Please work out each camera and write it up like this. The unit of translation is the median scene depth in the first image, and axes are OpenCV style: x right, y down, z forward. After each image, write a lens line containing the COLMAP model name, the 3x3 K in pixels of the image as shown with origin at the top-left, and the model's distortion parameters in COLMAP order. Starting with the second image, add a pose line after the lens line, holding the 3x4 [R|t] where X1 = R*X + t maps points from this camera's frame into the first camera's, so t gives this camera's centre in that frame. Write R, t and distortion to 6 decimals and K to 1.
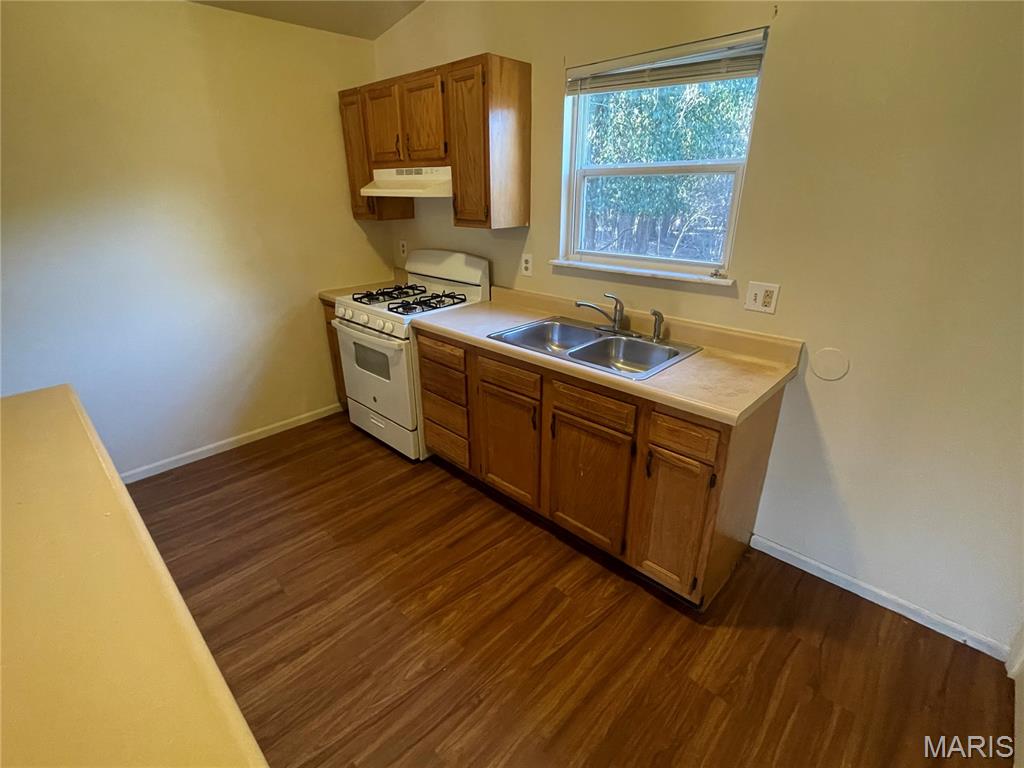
lens RADIAL K [[480.9, 0, 510.5], [0, 480.9, 383.7], [0, 0, 1]] dist [0.000974, 0.000152]
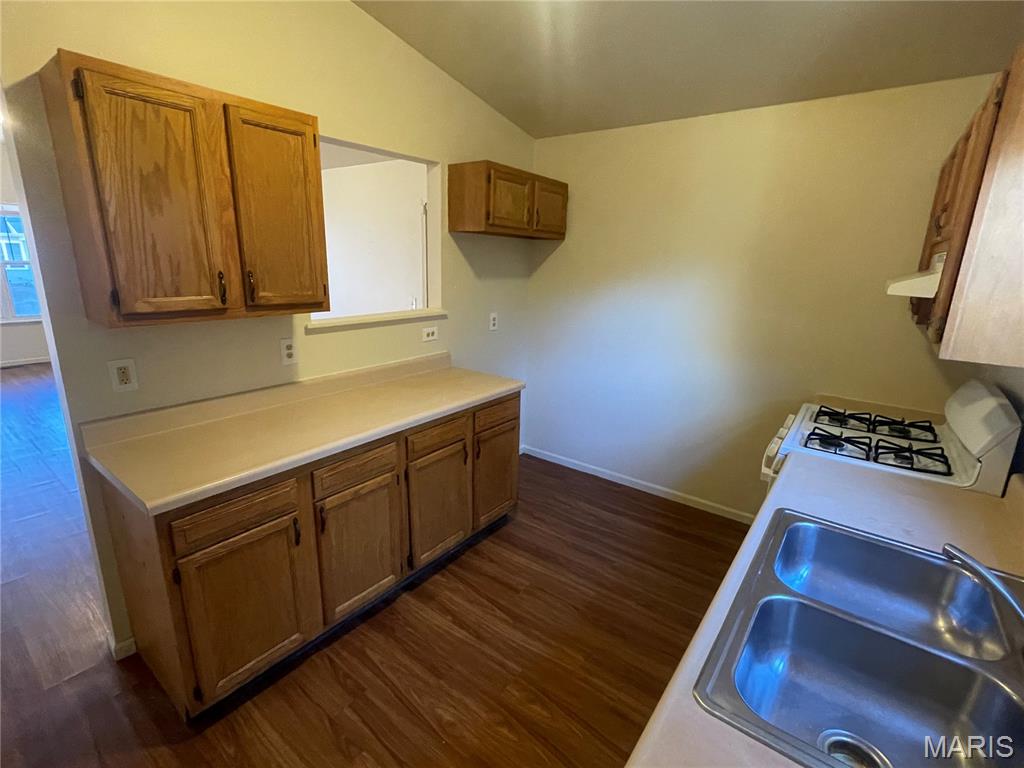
lens RADIAL K [[480.9, 0, 511.0], [0, 480.9, 381.1], [0, 0, 1]] dist [0.000974, 0.000152]
pose [[0.122298, 0.258103, -0.958345, 0.514851], [-0.407644, 0.893451, 0.188605, -0.243500], [0.904914, 0.367598, 0.214482, 0.538305]]
